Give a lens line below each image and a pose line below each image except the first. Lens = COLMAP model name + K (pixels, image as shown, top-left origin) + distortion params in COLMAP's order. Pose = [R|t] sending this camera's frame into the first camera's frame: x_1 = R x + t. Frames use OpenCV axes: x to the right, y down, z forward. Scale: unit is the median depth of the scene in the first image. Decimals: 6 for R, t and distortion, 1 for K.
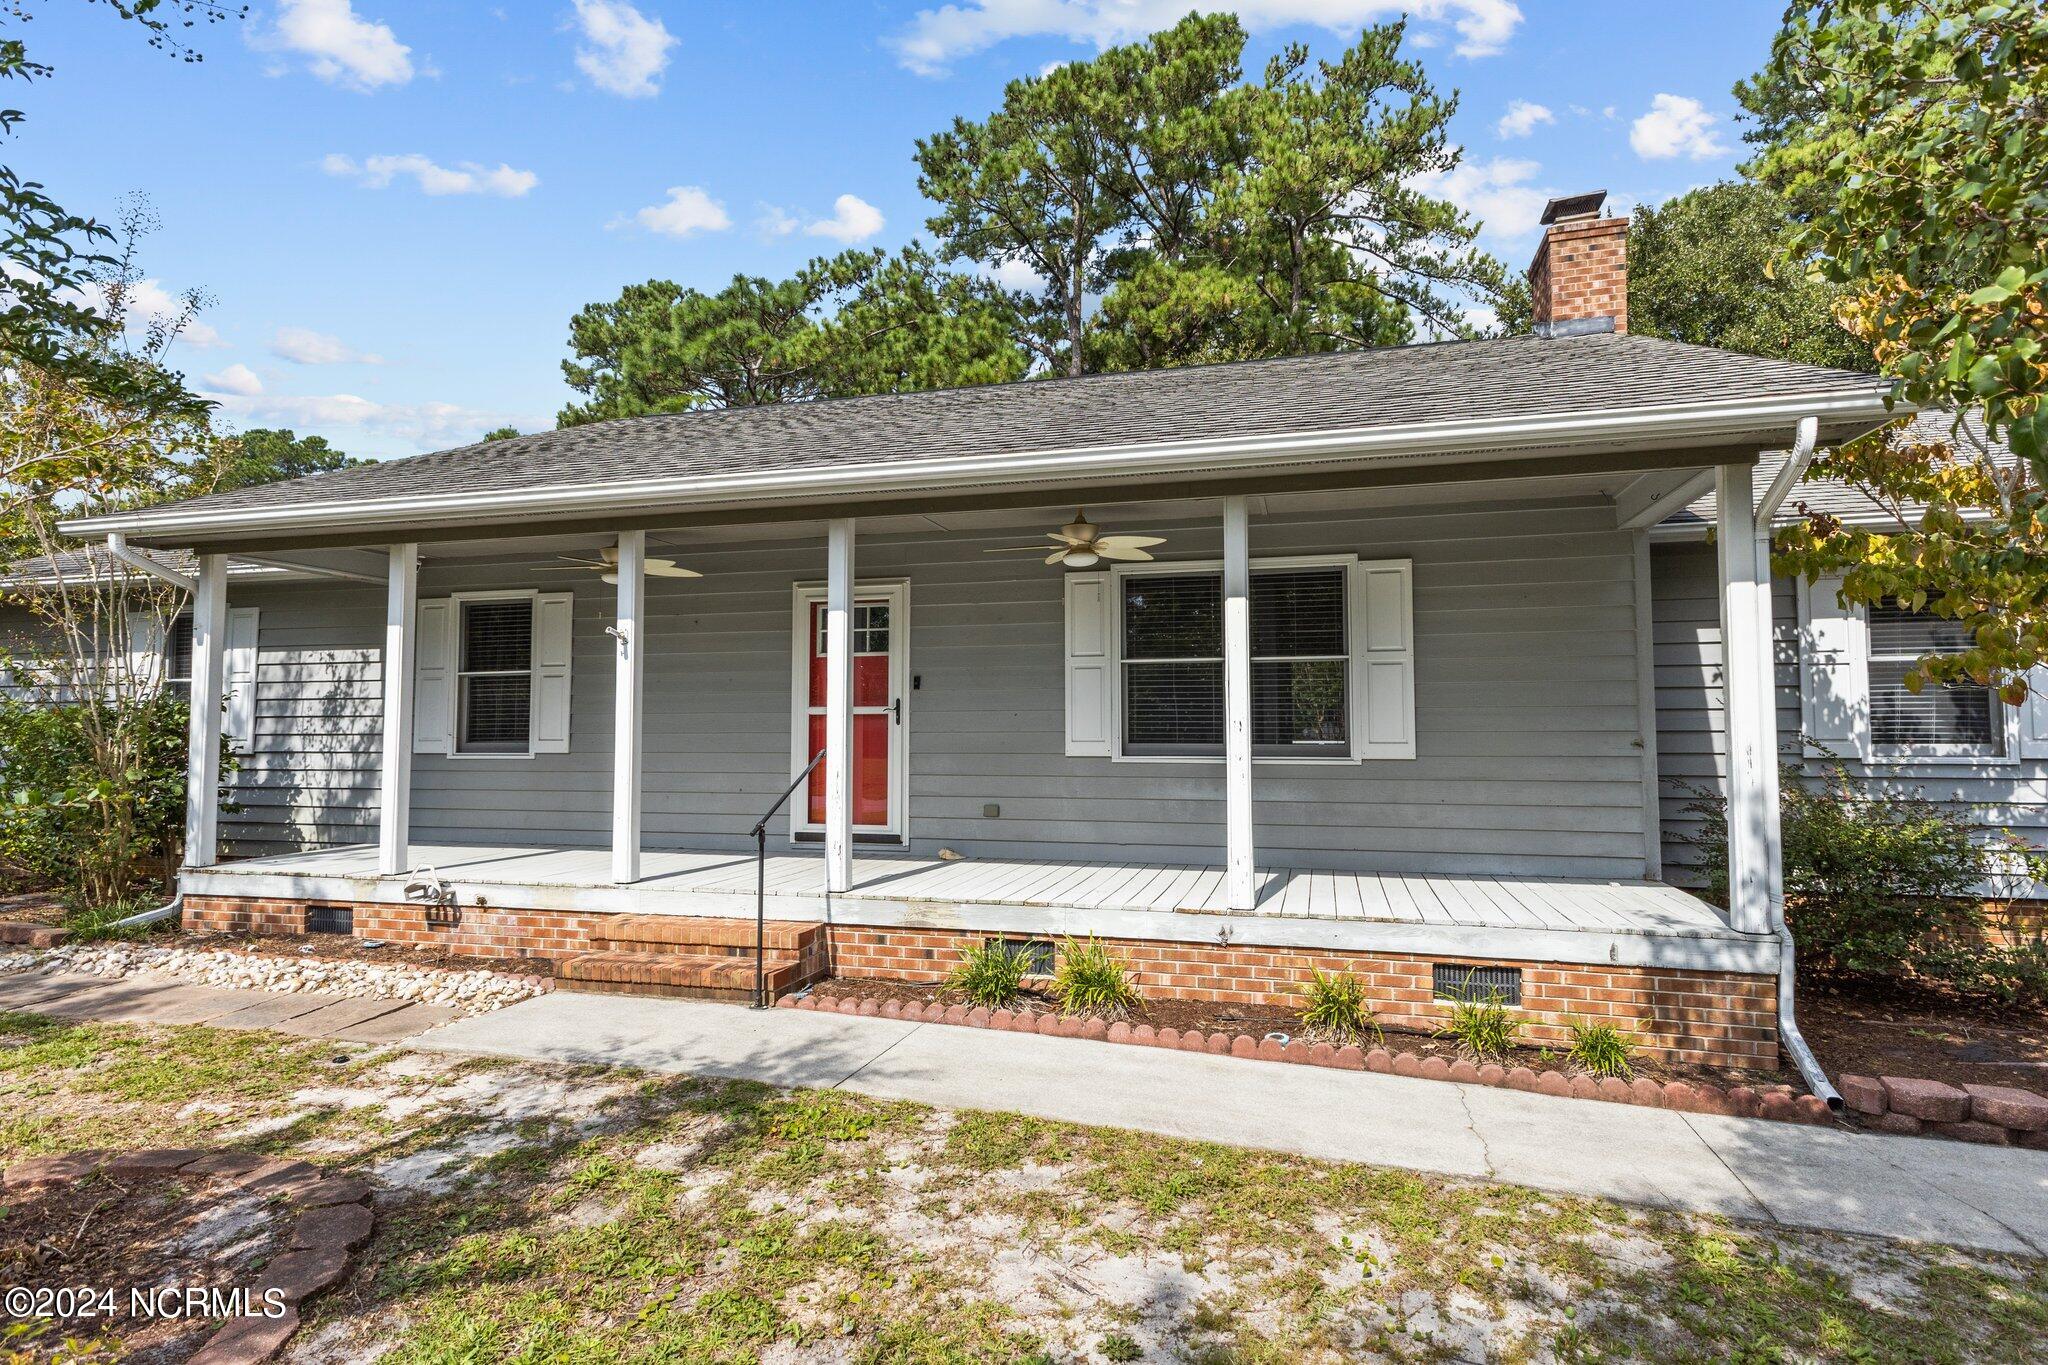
lens RADIAL K [[1071.2, 0, 1030.1], [0, 1071.2, 663.3], [0, 0, 1]] dist [0.019698, 0.000659]
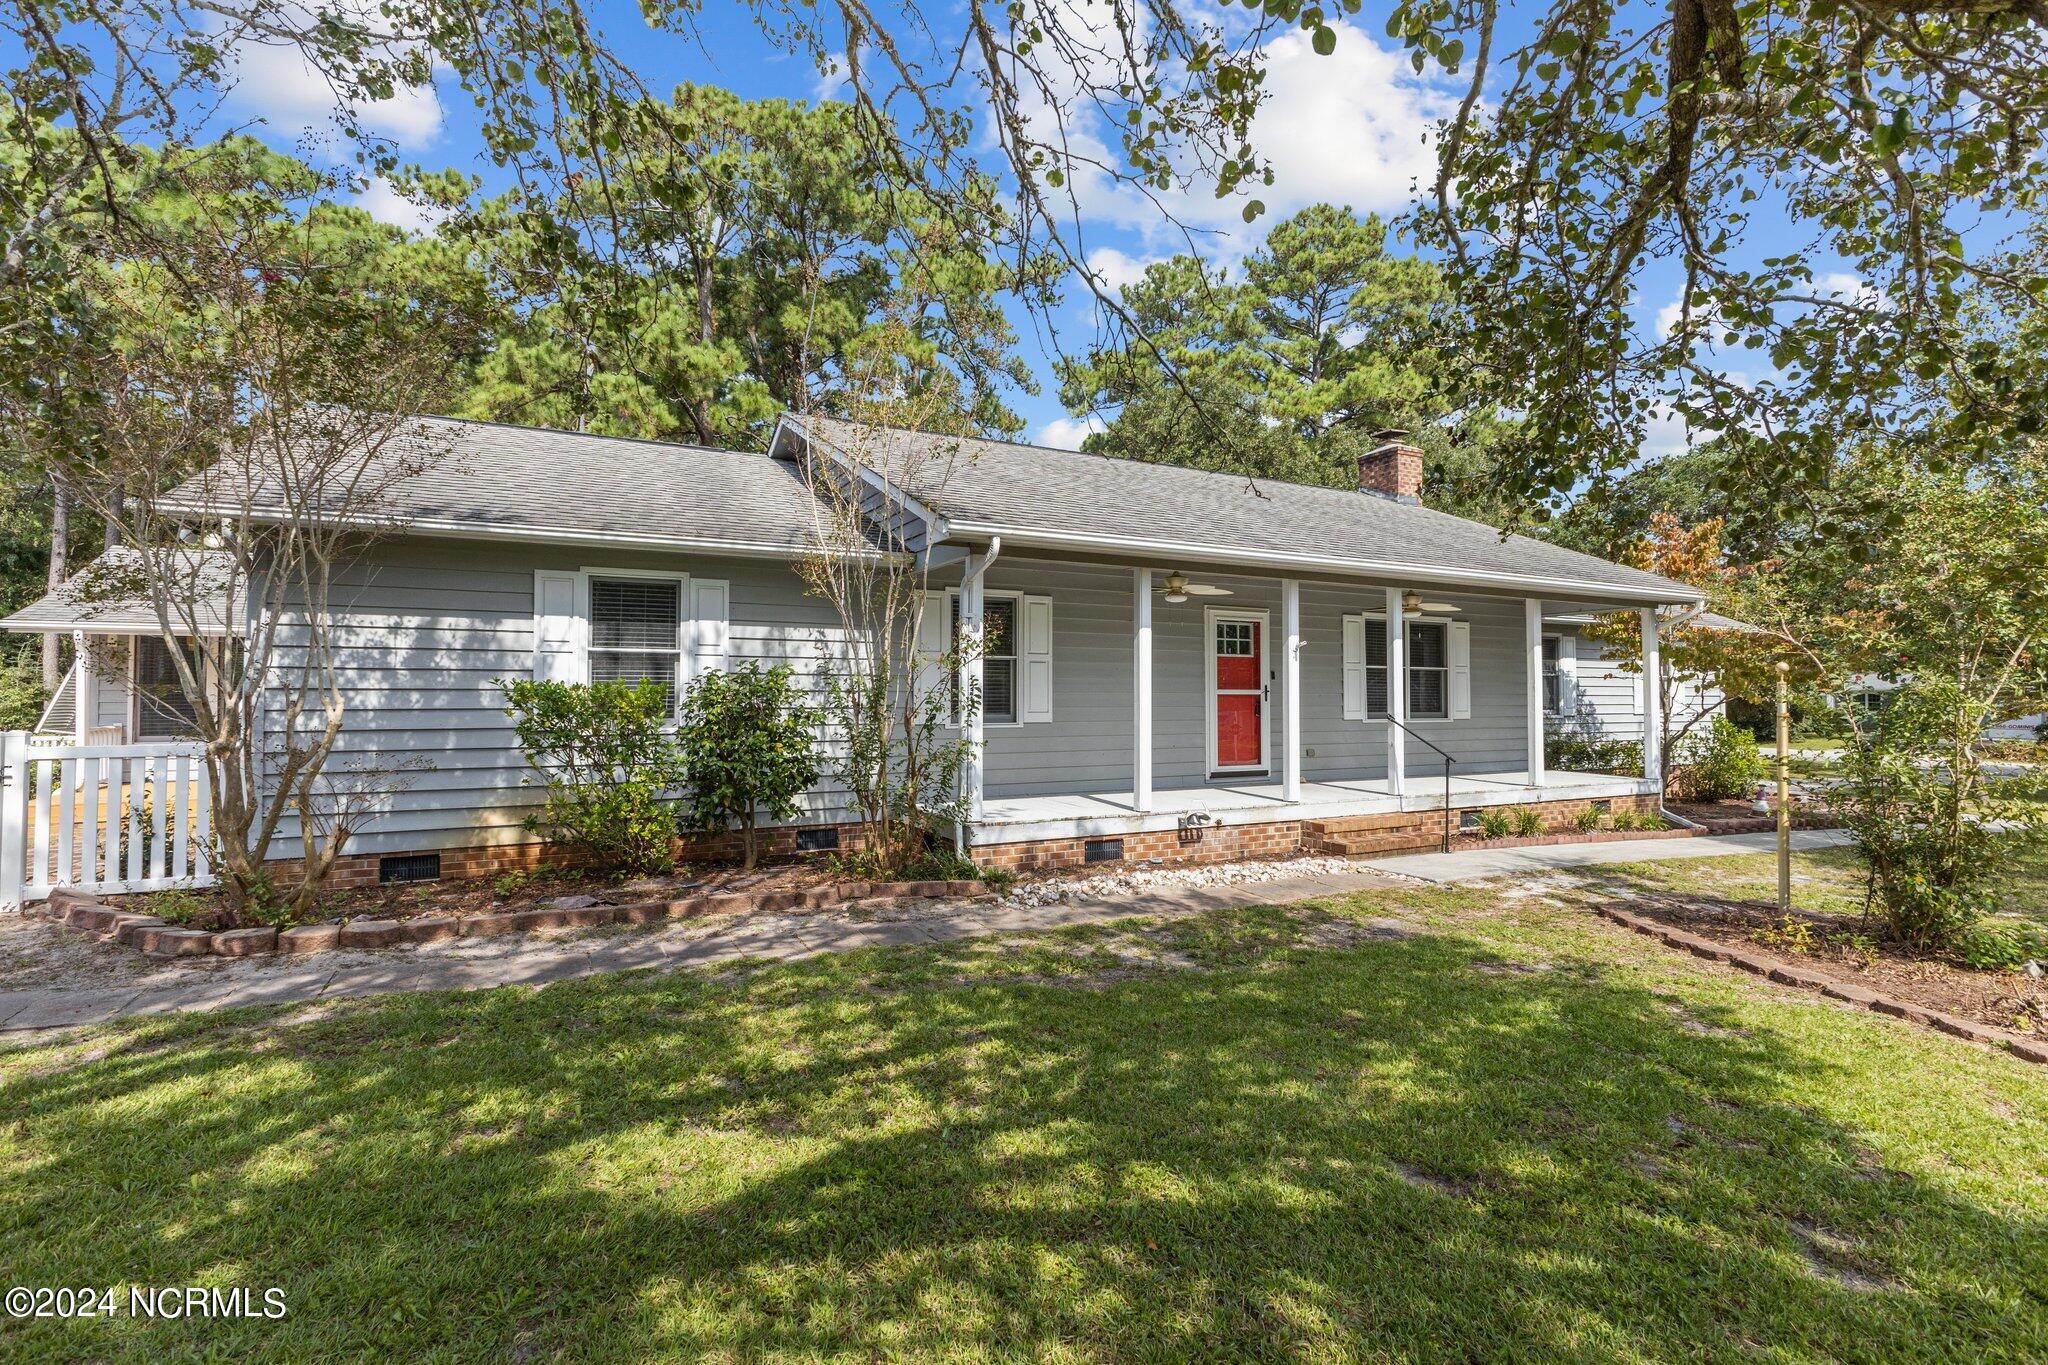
lens RADIAL K [[992.0, 0, 1020.6], [0, 992.0, 664.0], [0, 0, 1]] dist [-0.000589, 0.000584]
pose [[0.717381, 0.027519, 0.696137, -1.554125], [-0.047876, 0.998805, 0.009853, 0.004720], [-0.695034, -0.040396, 0.717841, 0.213822]]
